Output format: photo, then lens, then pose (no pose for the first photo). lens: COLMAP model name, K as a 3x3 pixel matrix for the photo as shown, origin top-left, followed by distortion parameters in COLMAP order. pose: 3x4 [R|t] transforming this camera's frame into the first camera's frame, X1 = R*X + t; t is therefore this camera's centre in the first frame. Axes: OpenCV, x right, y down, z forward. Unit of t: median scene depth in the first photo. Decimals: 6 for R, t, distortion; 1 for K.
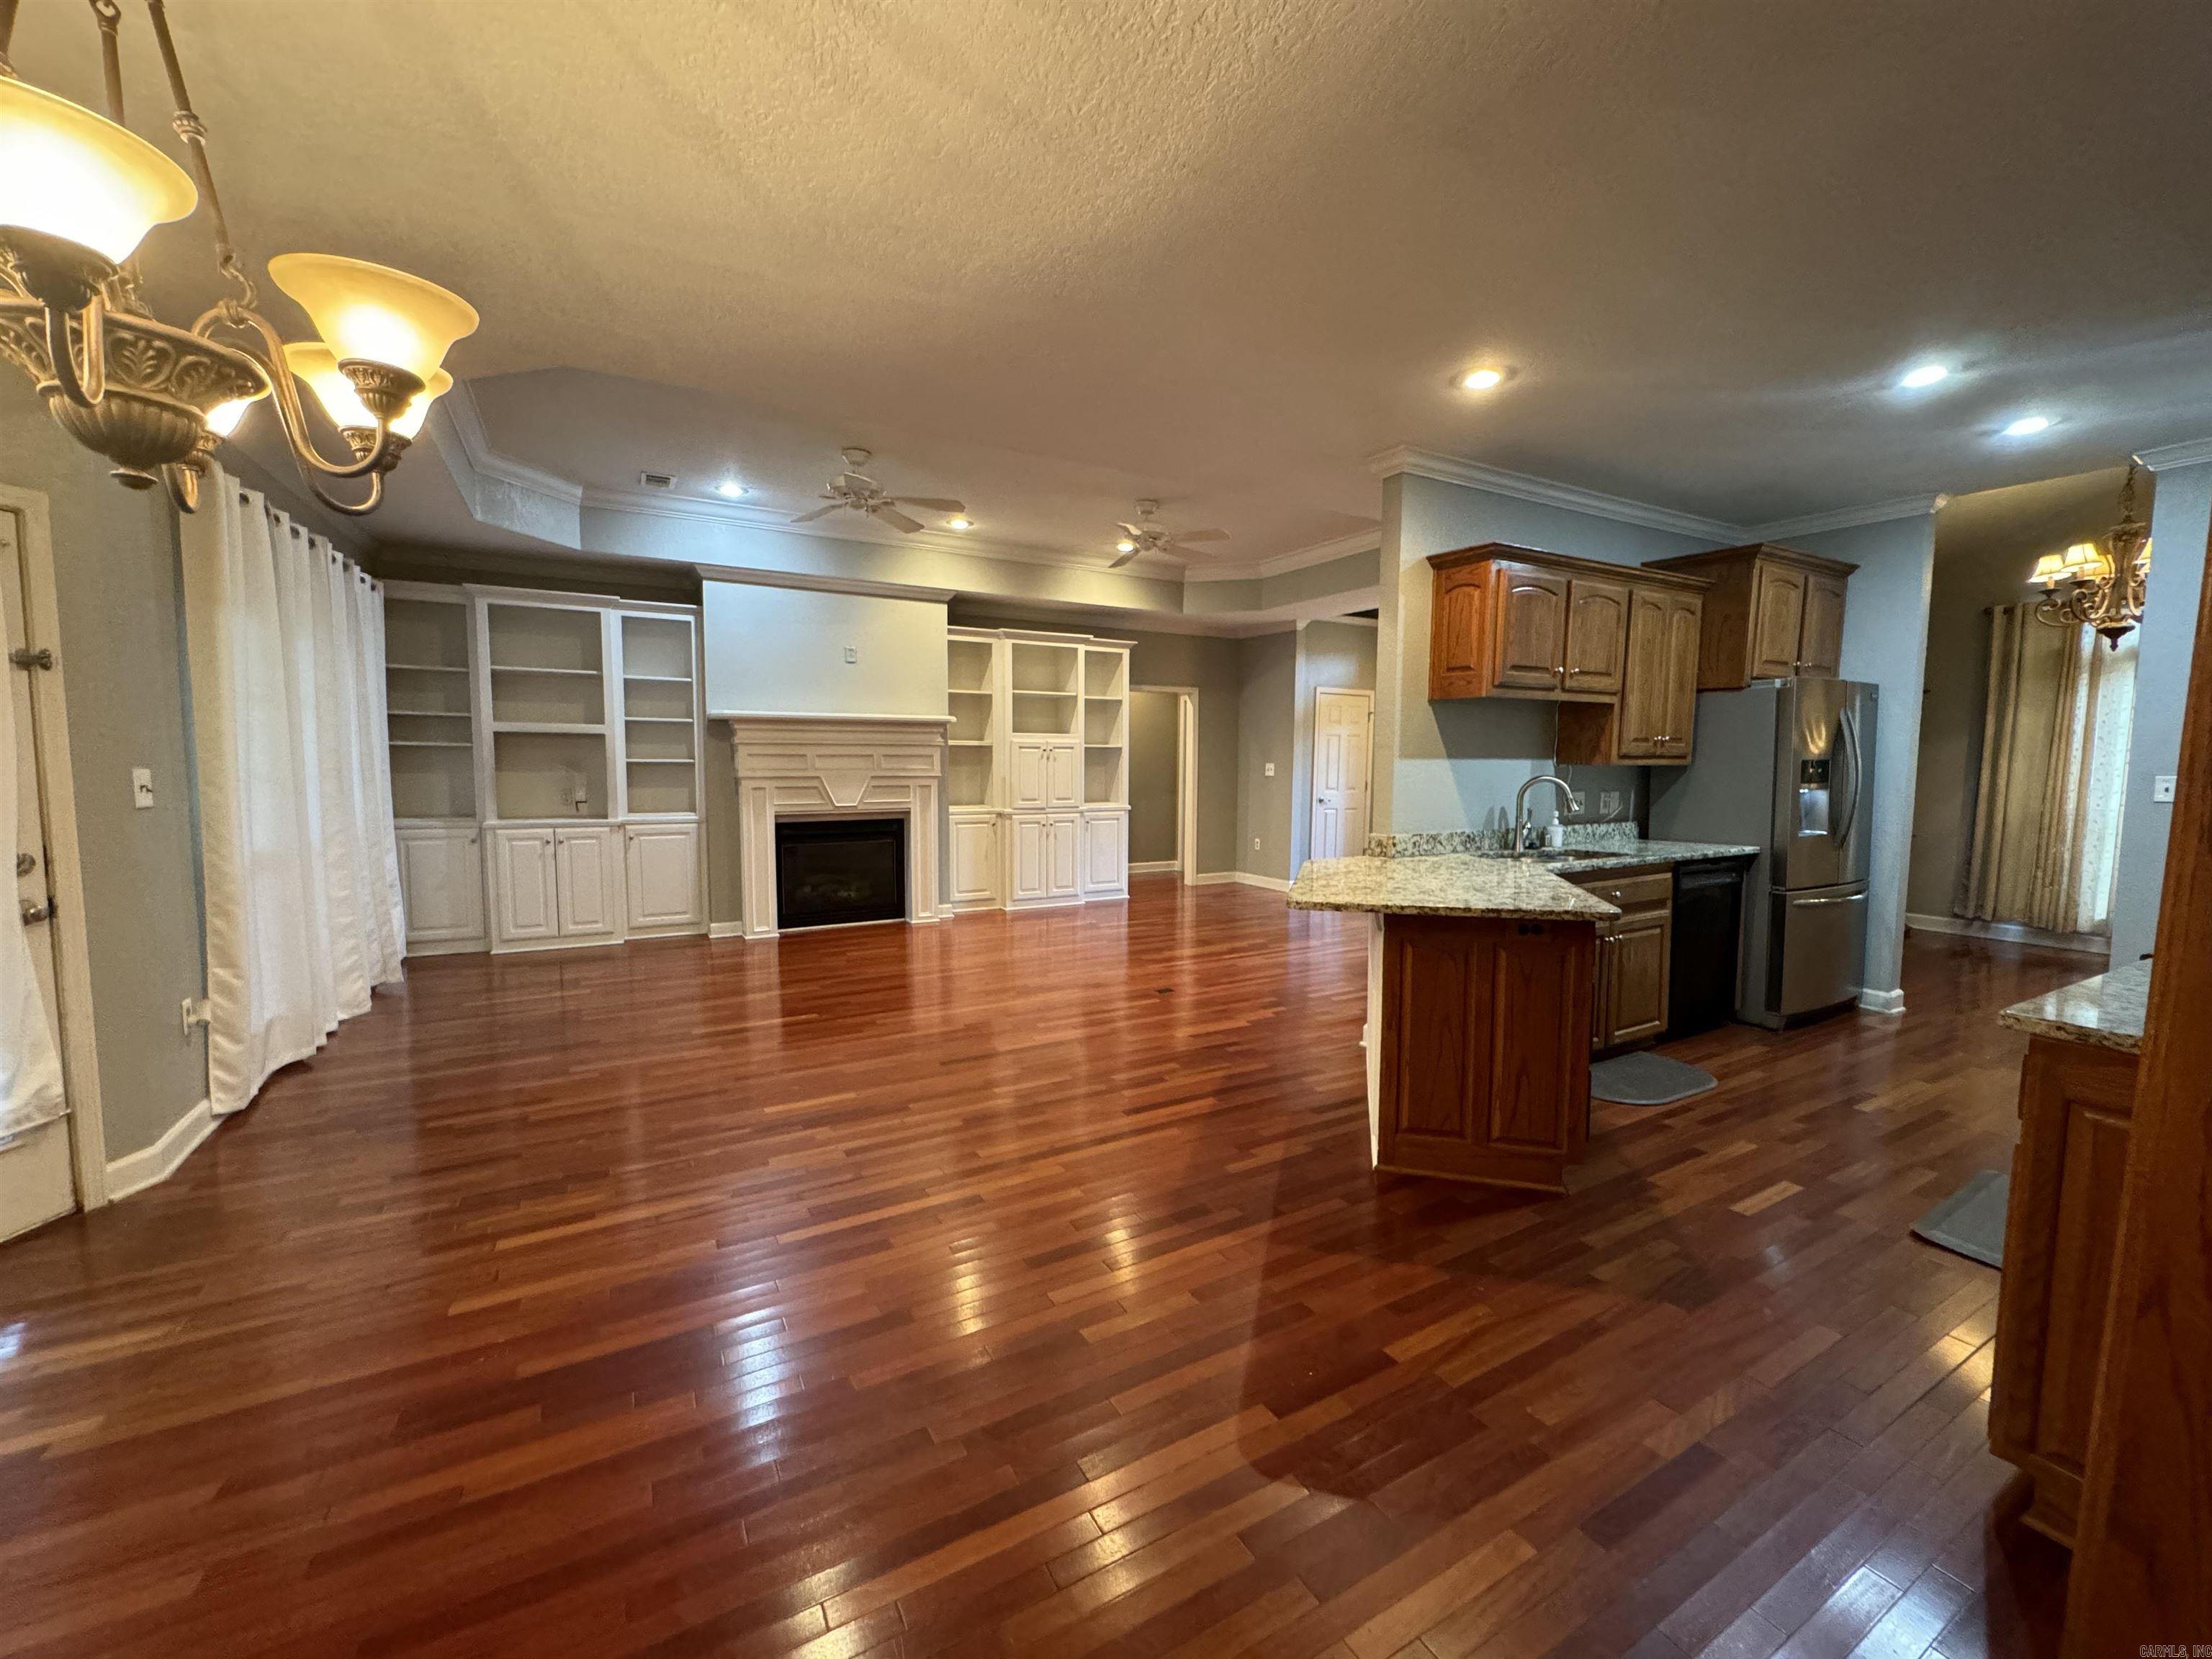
lens RADIAL K [[884.3, 0, 1106.0], [0, 884.3, 829.5], [0, 0, 1]] dist [0.000250, 0.000026]
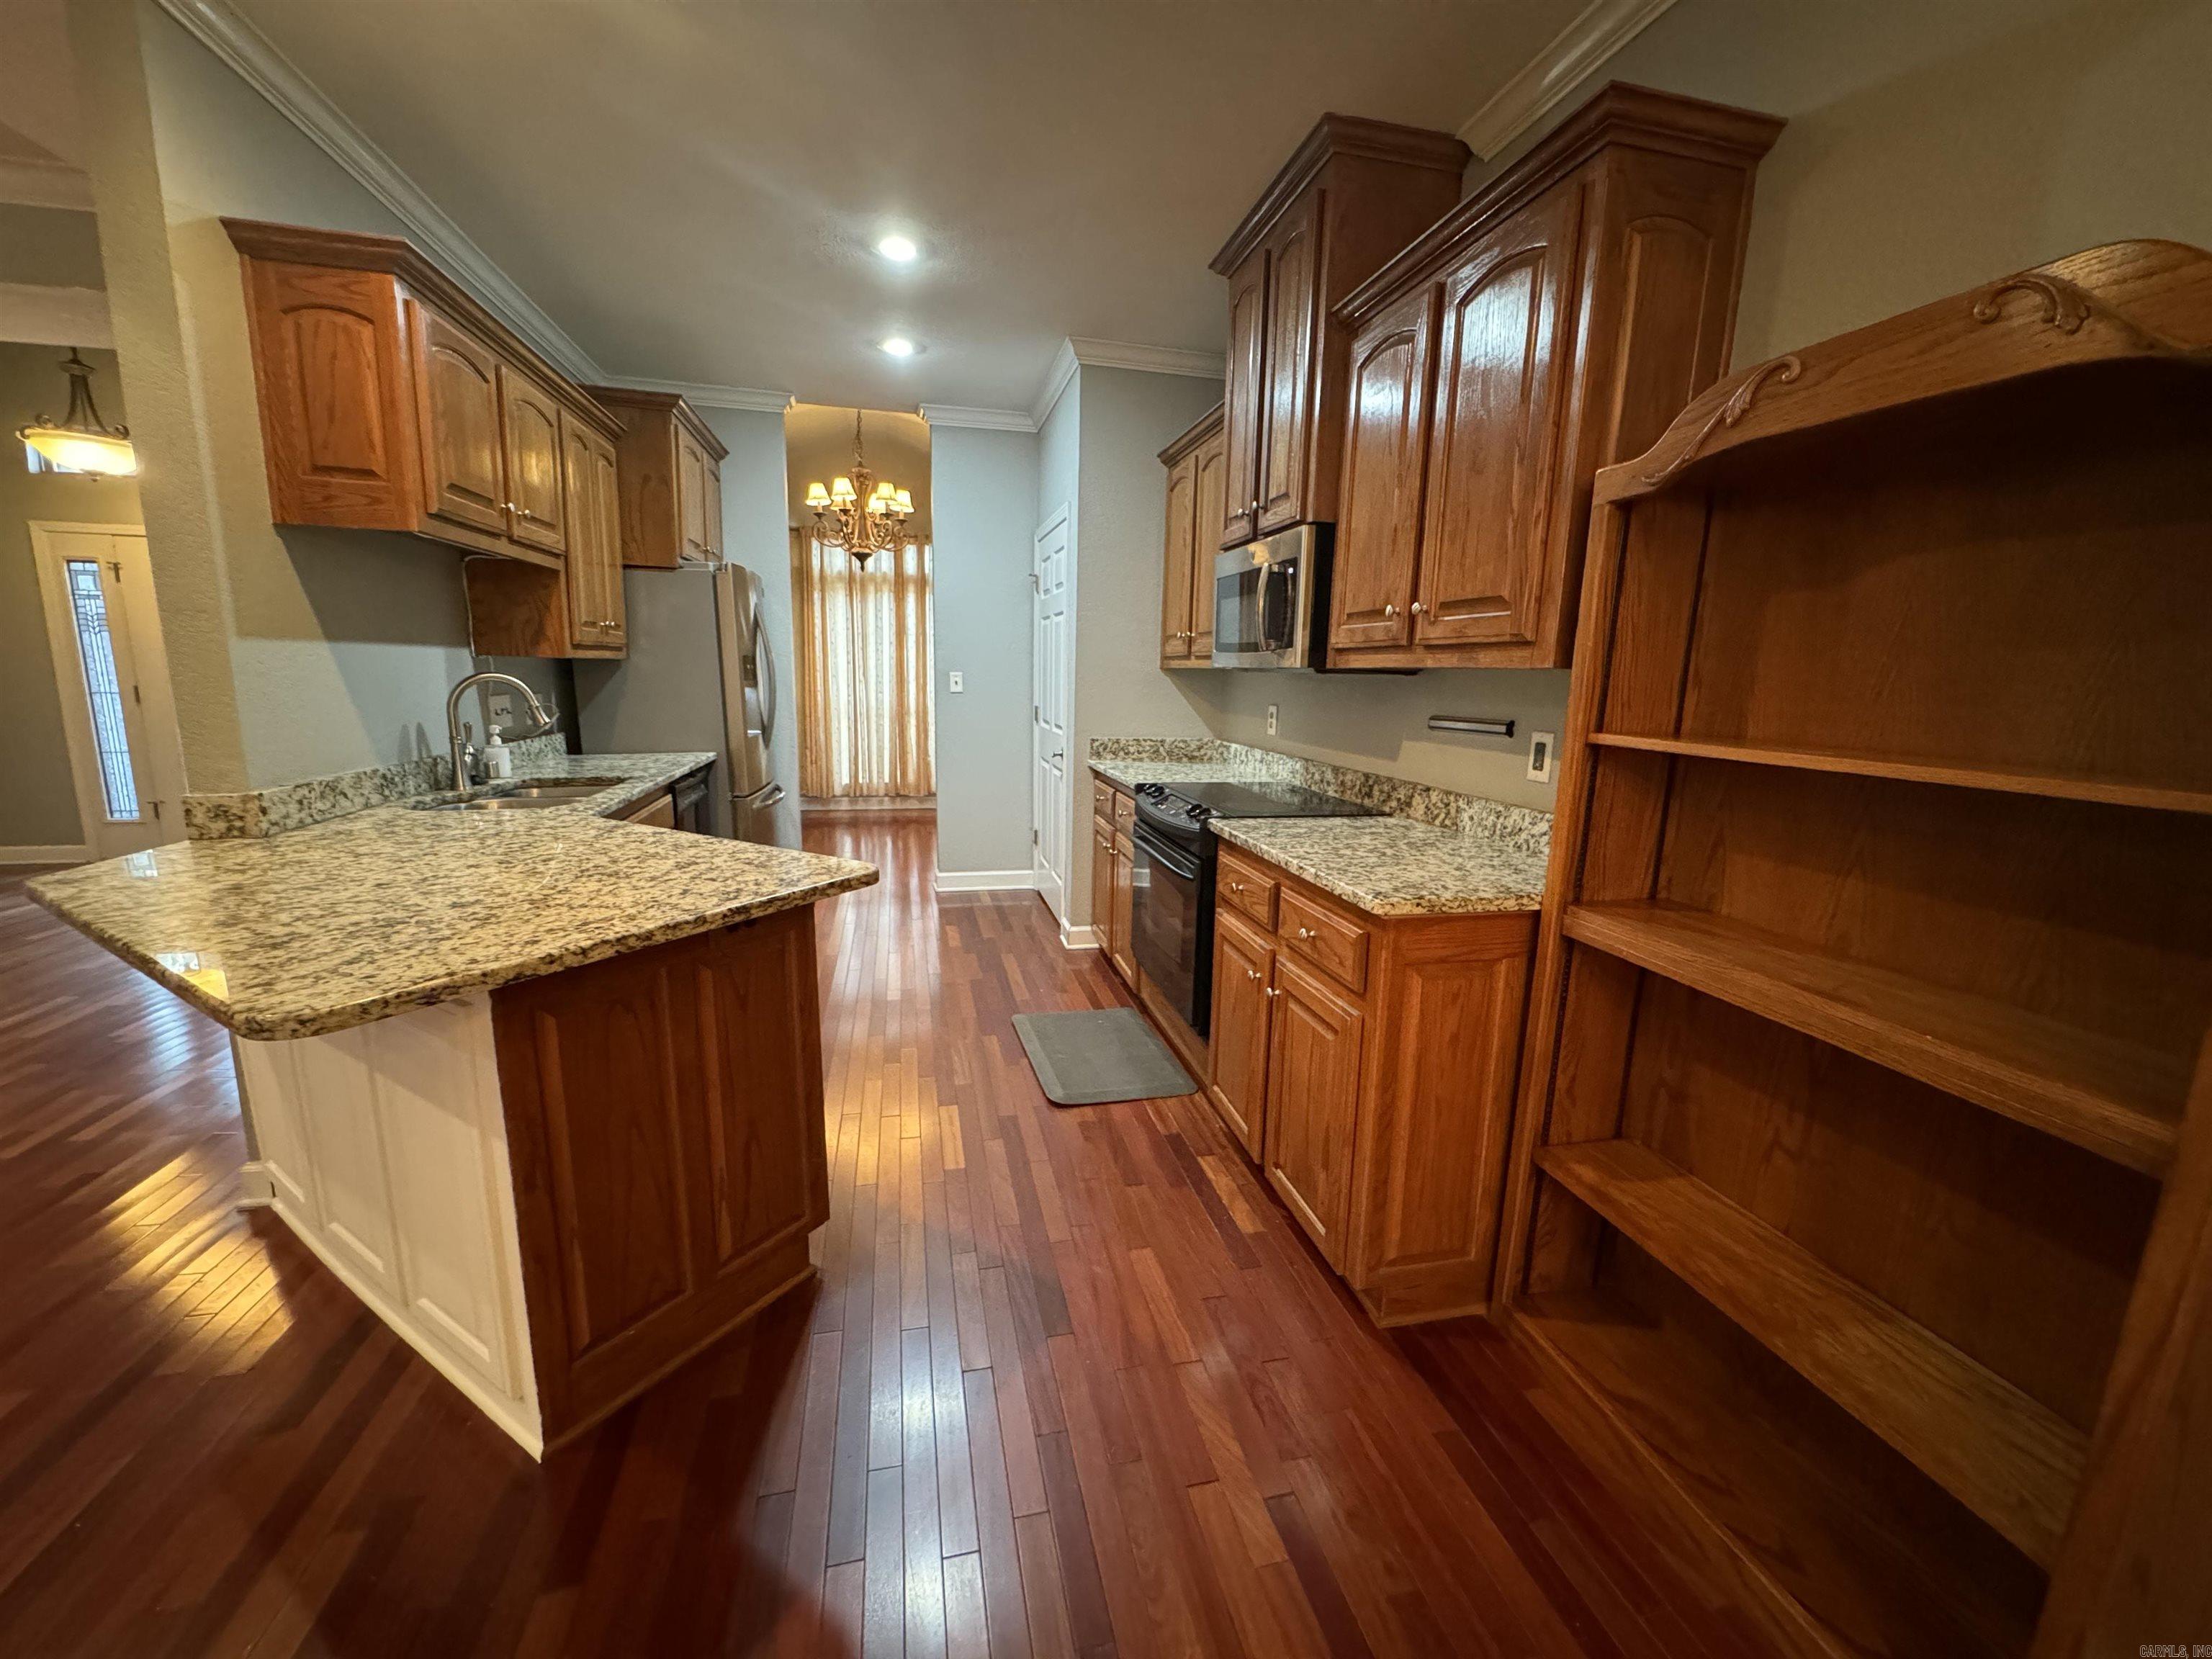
lens RADIAL K [[880.2, 0, 1106.0], [0, 880.2, 829.5], [0, 0, 1]] dist [-0.006520, -0.000303]
pose [[0.275637, -0.168895, 0.946308, -0.014616], [0.059575, 0.985553, 0.158546, -0.021813], [-0.959414, 0.012675, 0.281717, 0.382285]]
